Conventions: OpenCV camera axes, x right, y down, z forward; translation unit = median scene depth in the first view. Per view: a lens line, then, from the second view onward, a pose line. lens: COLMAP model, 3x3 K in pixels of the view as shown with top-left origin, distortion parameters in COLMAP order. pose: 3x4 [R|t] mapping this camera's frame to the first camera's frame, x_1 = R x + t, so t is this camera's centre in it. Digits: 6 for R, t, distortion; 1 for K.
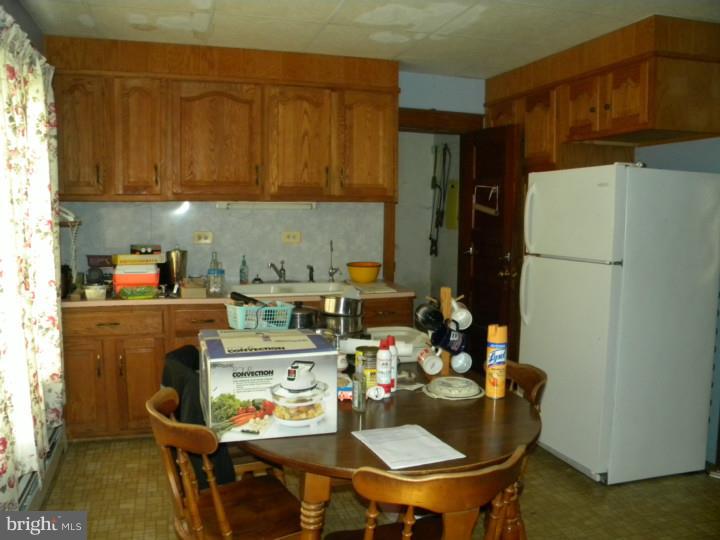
lens RADIAL K [[616.8, 0, 360.0], [0, 616.8, 270.0], [0, 0, 1]] dist [-0.154177, 0.110193]
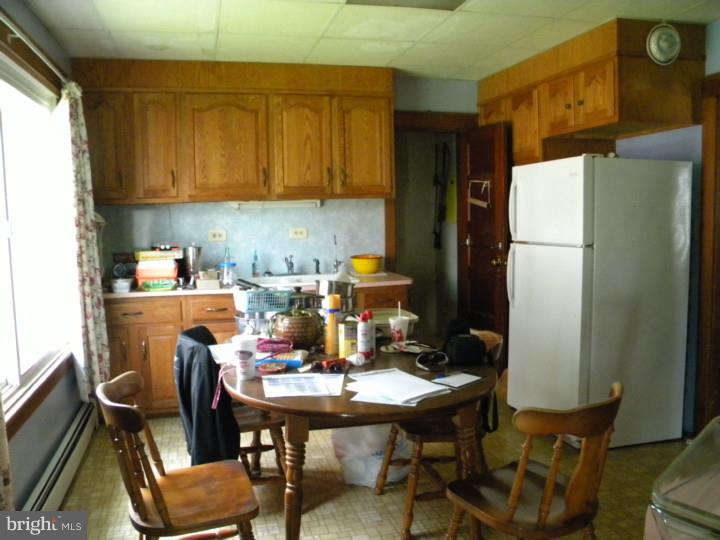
lens RADIAL K [[616.8, 0, 360.0], [0, 616.8, 270.0], [0, 0, 1]] dist [-0.154177, 0.110193]
pose [[0.998628, -0.024461, -0.046299, 0.052197], [0.024276, 0.999695, -0.004556, 0.021966], [0.046396, 0.003426, 0.998917, -0.092805]]
